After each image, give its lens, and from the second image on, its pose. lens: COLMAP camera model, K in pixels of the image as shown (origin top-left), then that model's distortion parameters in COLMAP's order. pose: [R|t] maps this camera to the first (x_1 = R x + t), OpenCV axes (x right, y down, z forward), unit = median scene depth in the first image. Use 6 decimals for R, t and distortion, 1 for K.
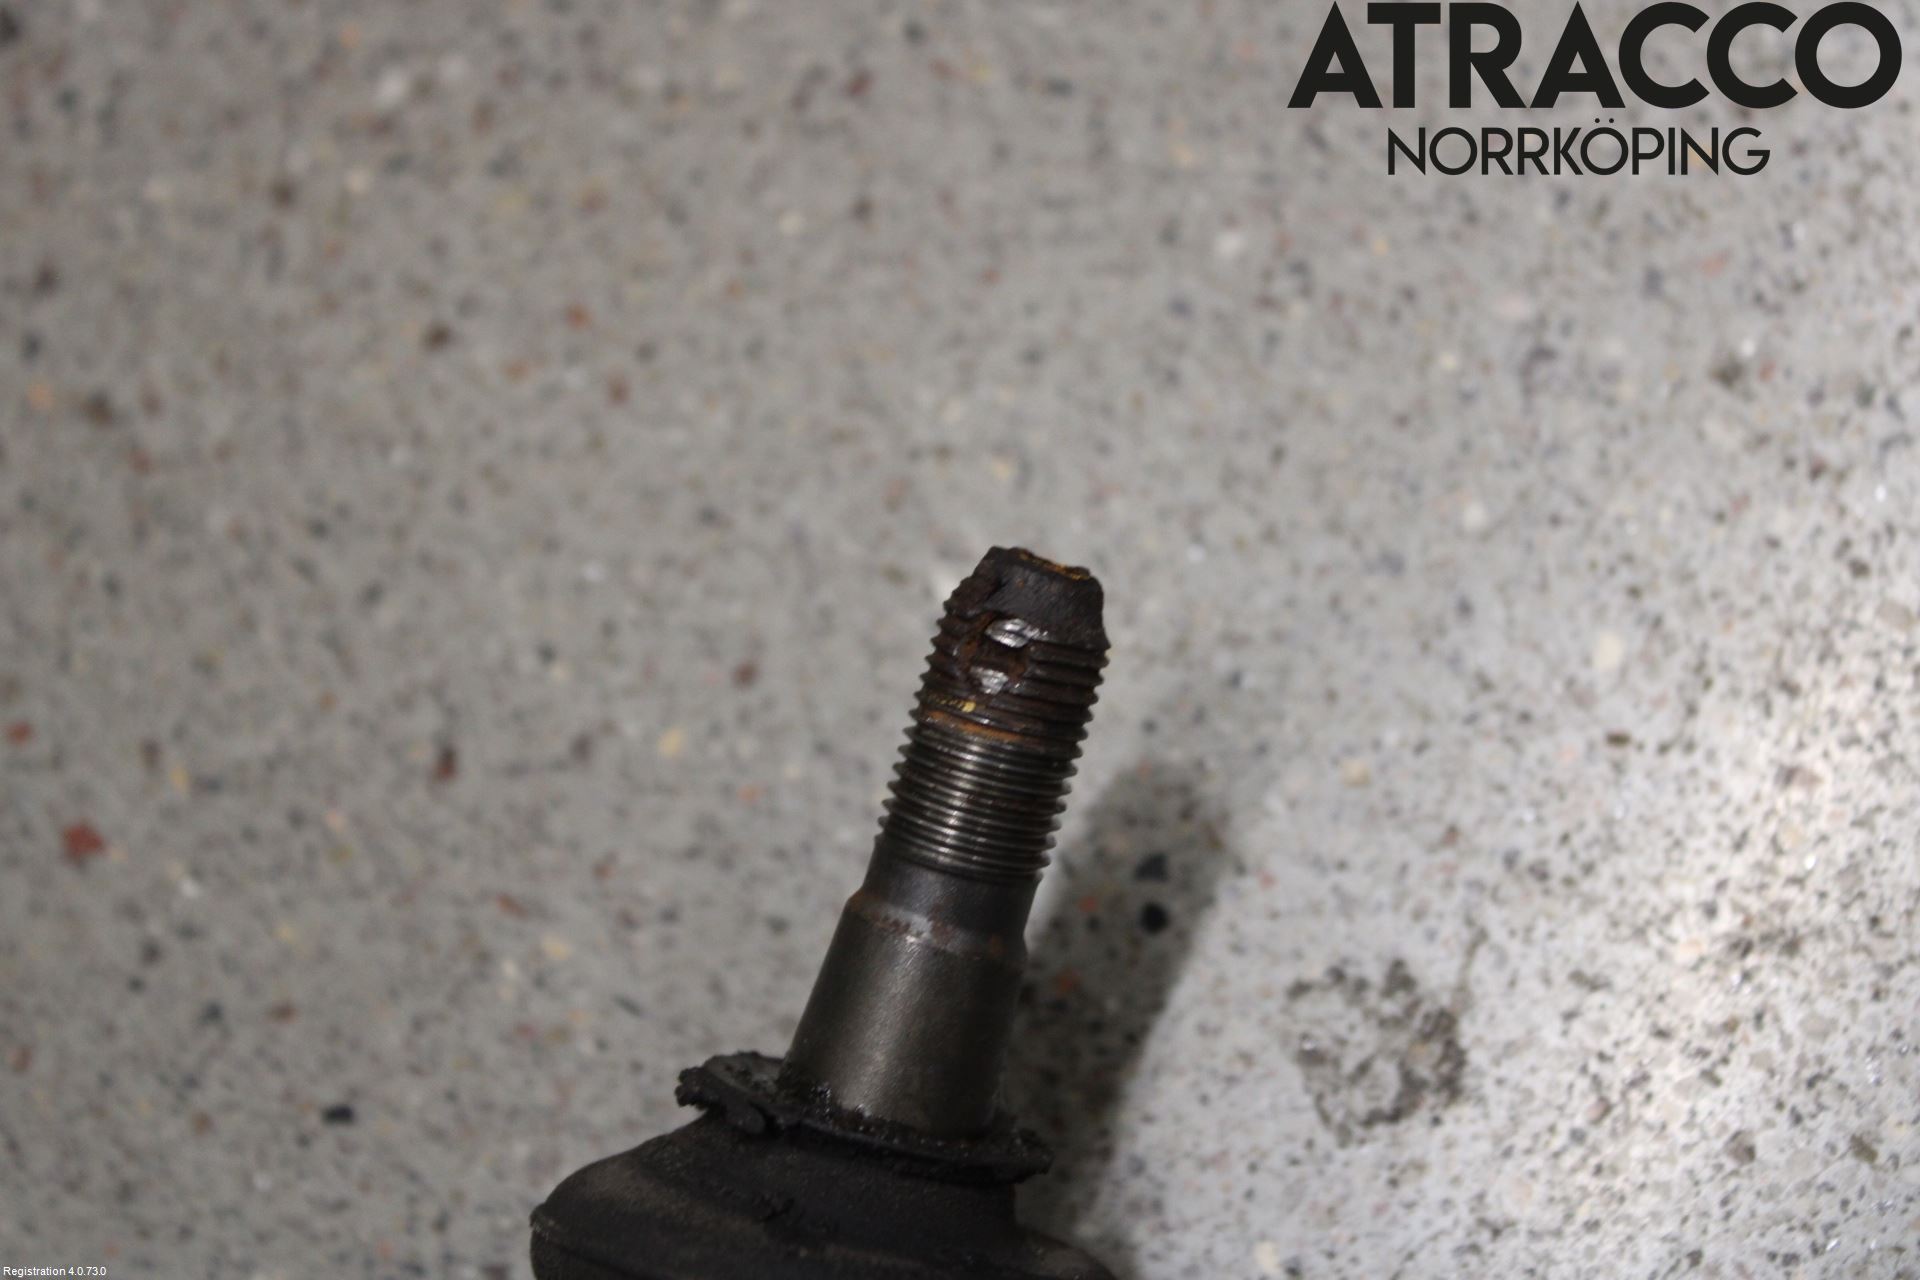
lens RADIAL K [[3948.9, 0, 960.0], [0, 3948.9, 640.0], [0, 0, 1]] dist [0.145848, 0.098520]
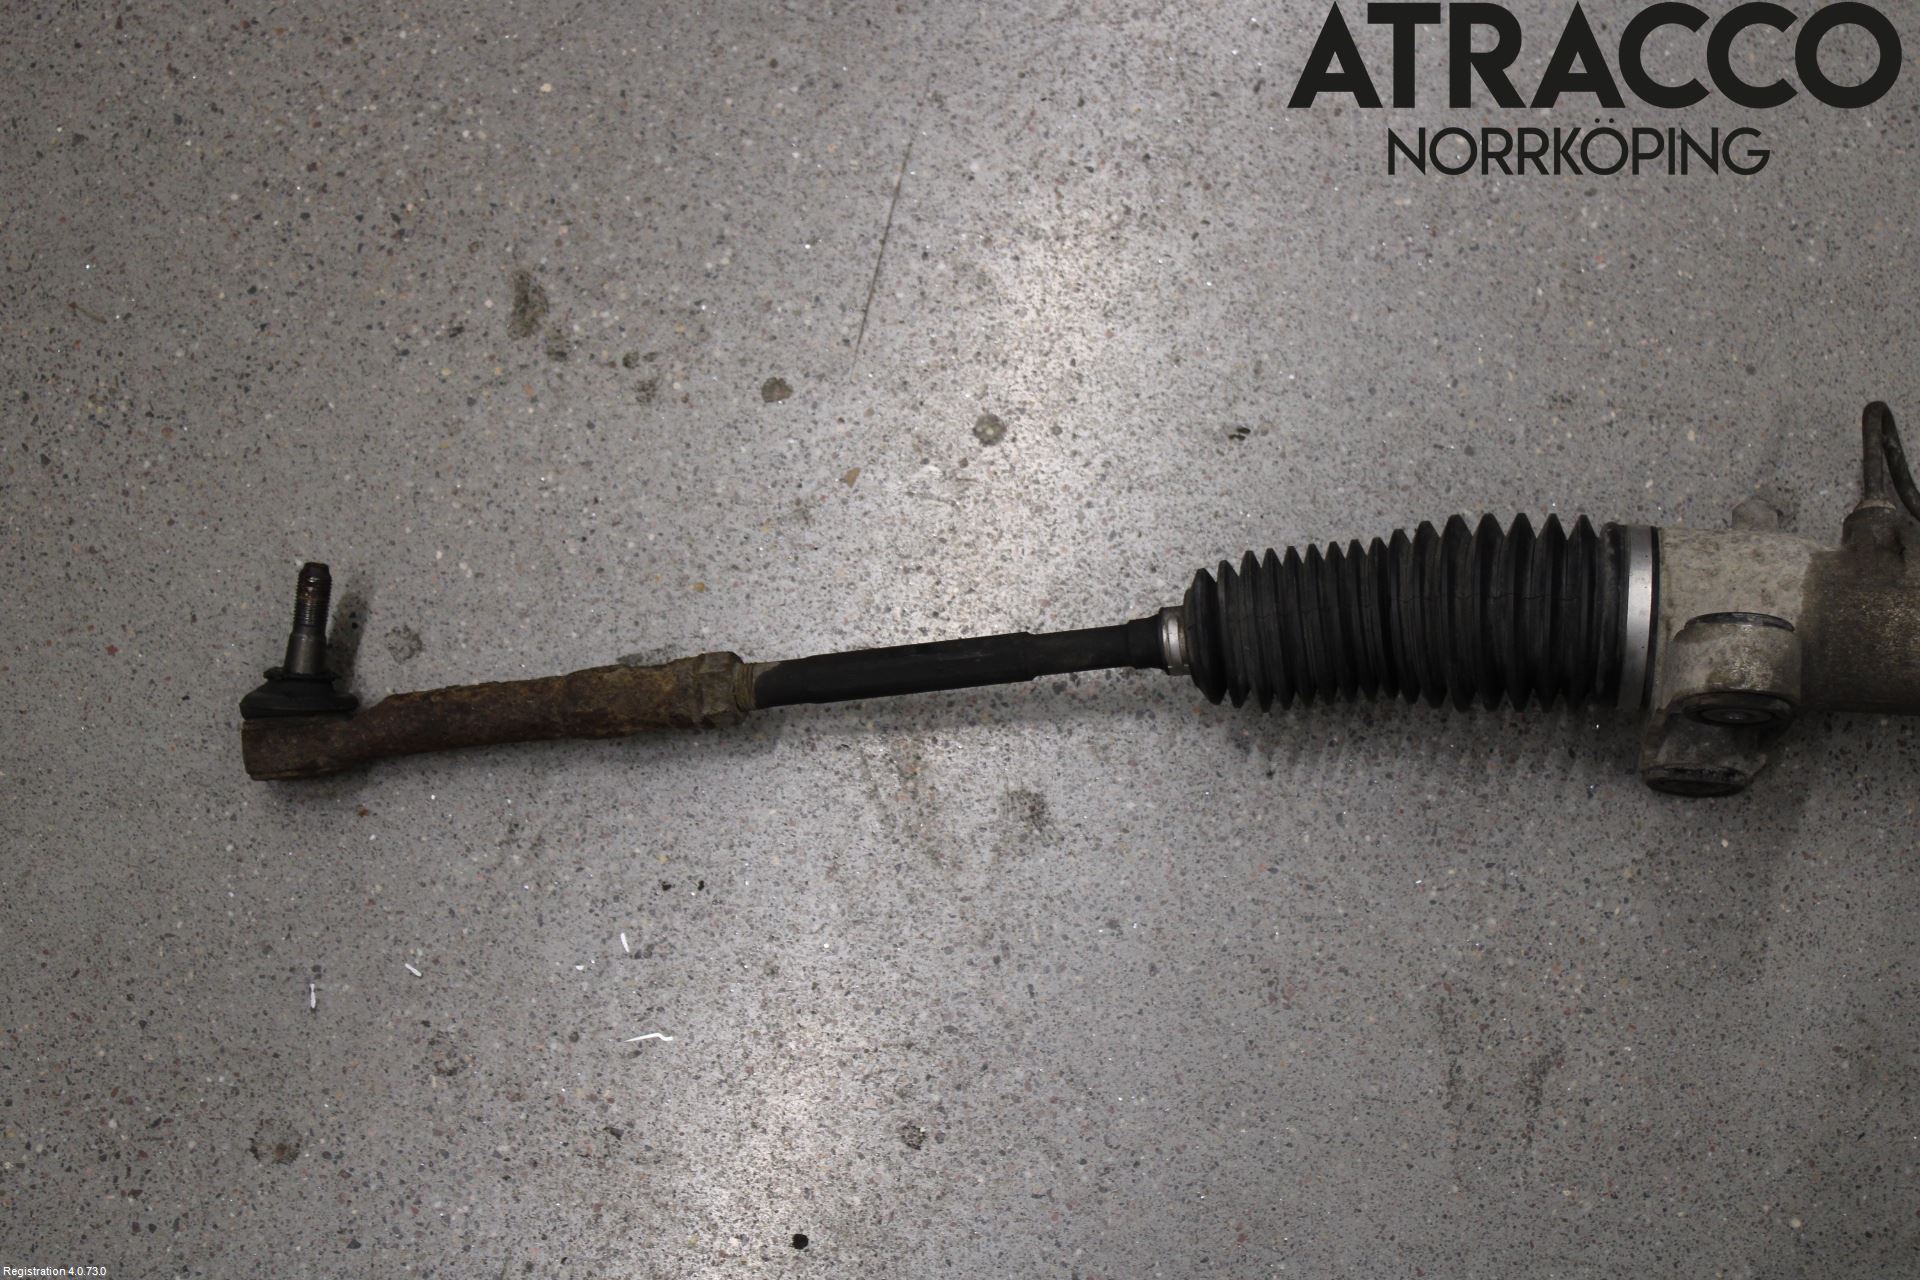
lens RADIAL K [[3500.7, 0, 960.0], [0, 3500.7, 640.0], [0, 0, 1]] dist [0.069061, 0.364781]
pose [[0.971544, -0.176428, 0.158036, 0.082200], [0.160471, 0.981037, 0.108699, -0.244223], [-0.174217, -0.080245, 0.981432, -3.135982]]
